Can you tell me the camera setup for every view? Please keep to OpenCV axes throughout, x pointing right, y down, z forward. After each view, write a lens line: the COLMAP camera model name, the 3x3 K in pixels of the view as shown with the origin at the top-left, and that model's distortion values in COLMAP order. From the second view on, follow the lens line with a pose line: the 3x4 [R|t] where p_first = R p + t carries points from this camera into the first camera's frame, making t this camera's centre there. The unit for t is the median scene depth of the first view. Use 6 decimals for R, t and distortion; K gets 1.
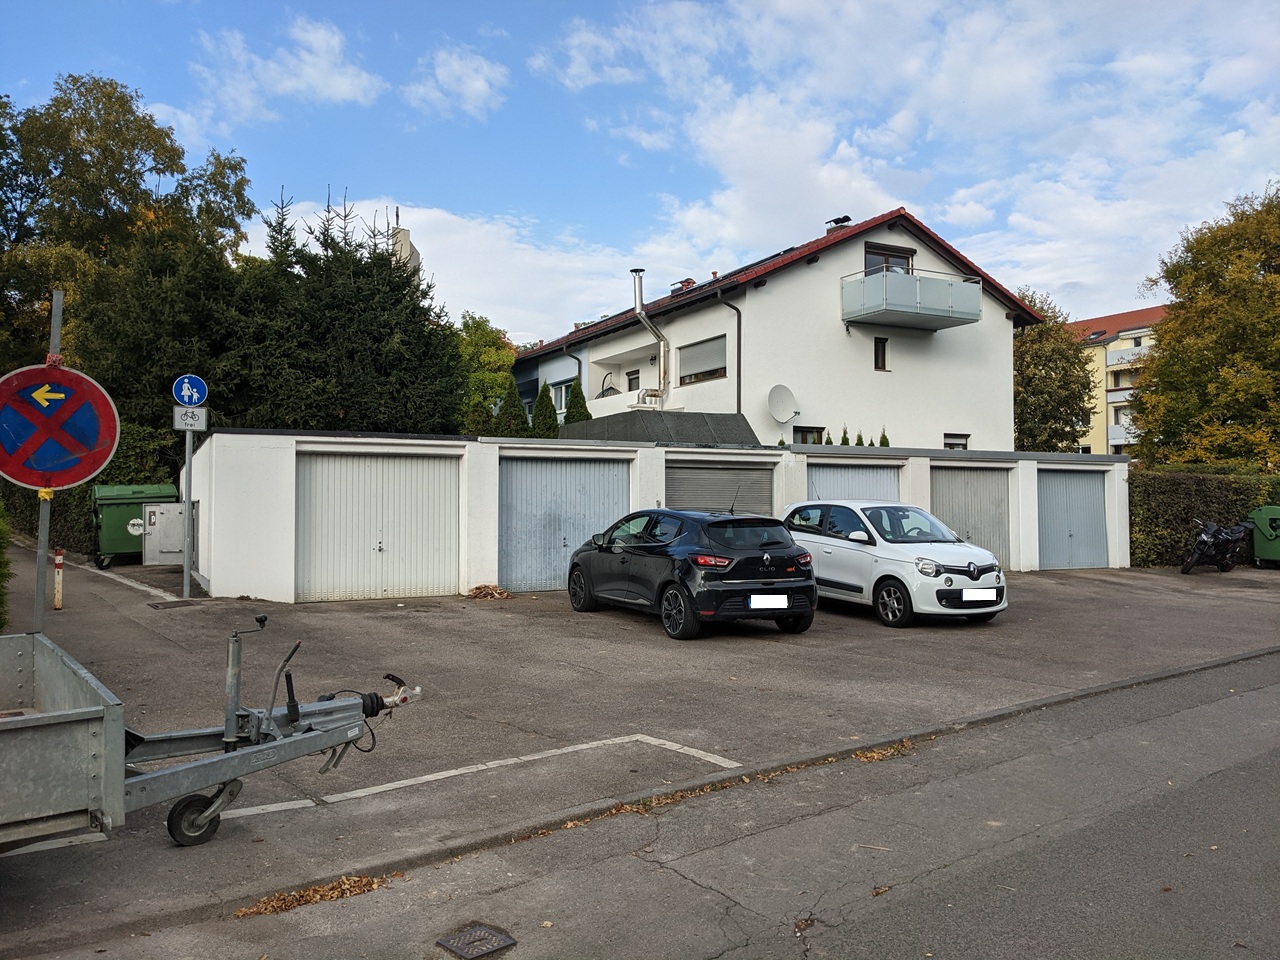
lens RADIAL K [[1007.0, 0, 639.6], [0, 1007.0, 472.7], [0, 0, 1]] dist [0.092989, -0.169561]
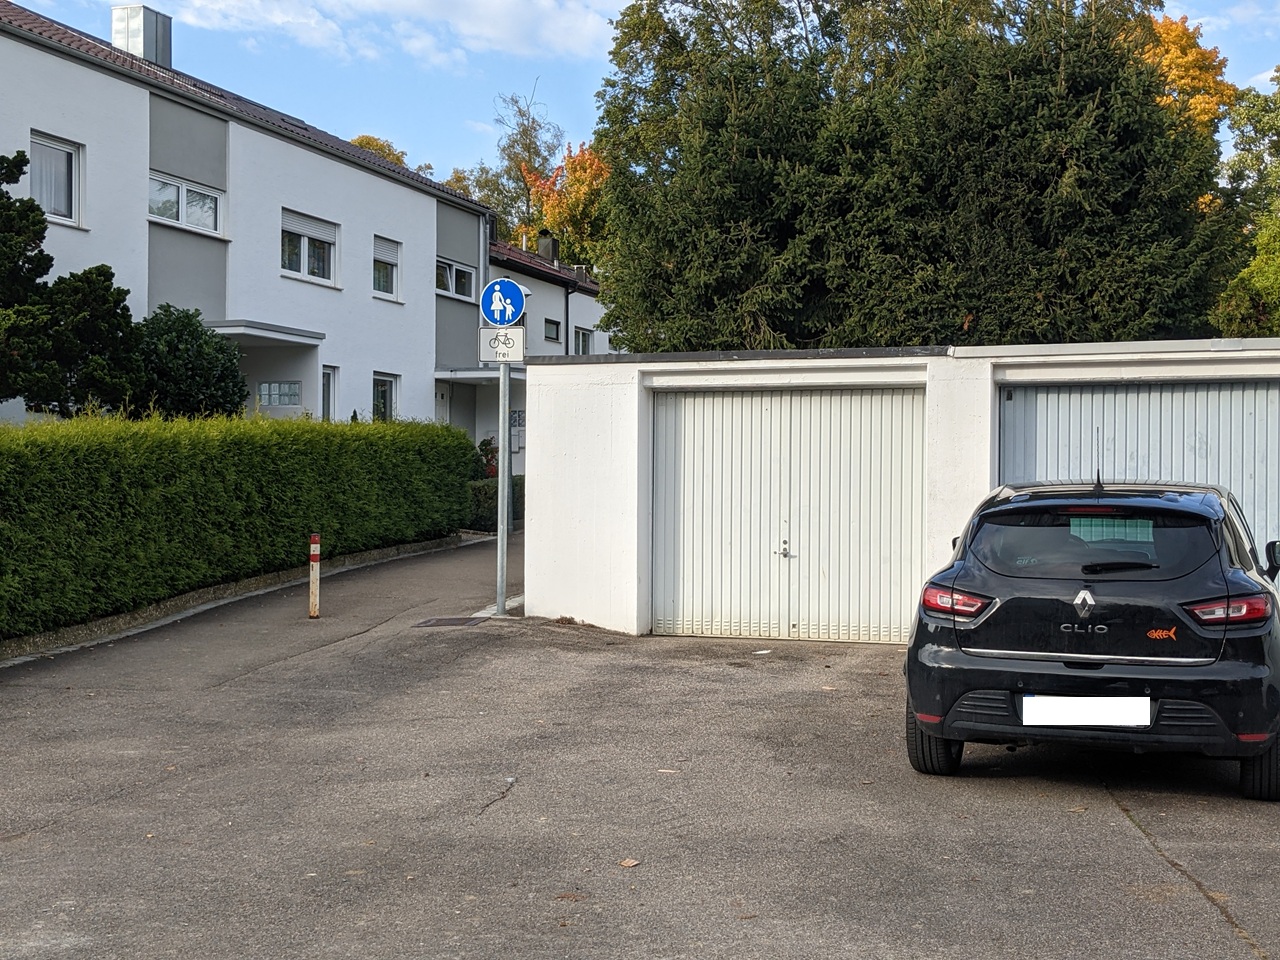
lens RADIAL K [[1630.3, 0, 640.0], [0, 1630.3, 480.0], [0, 0, 1]] dist [0.071896, -0.036682]
pose [[0.680174, 0.001787, -0.733048, 0.284827], [0.018584, 0.999634, 0.019680, 0.011138], [0.732815, -0.027008, 0.679892, 0.244052]]
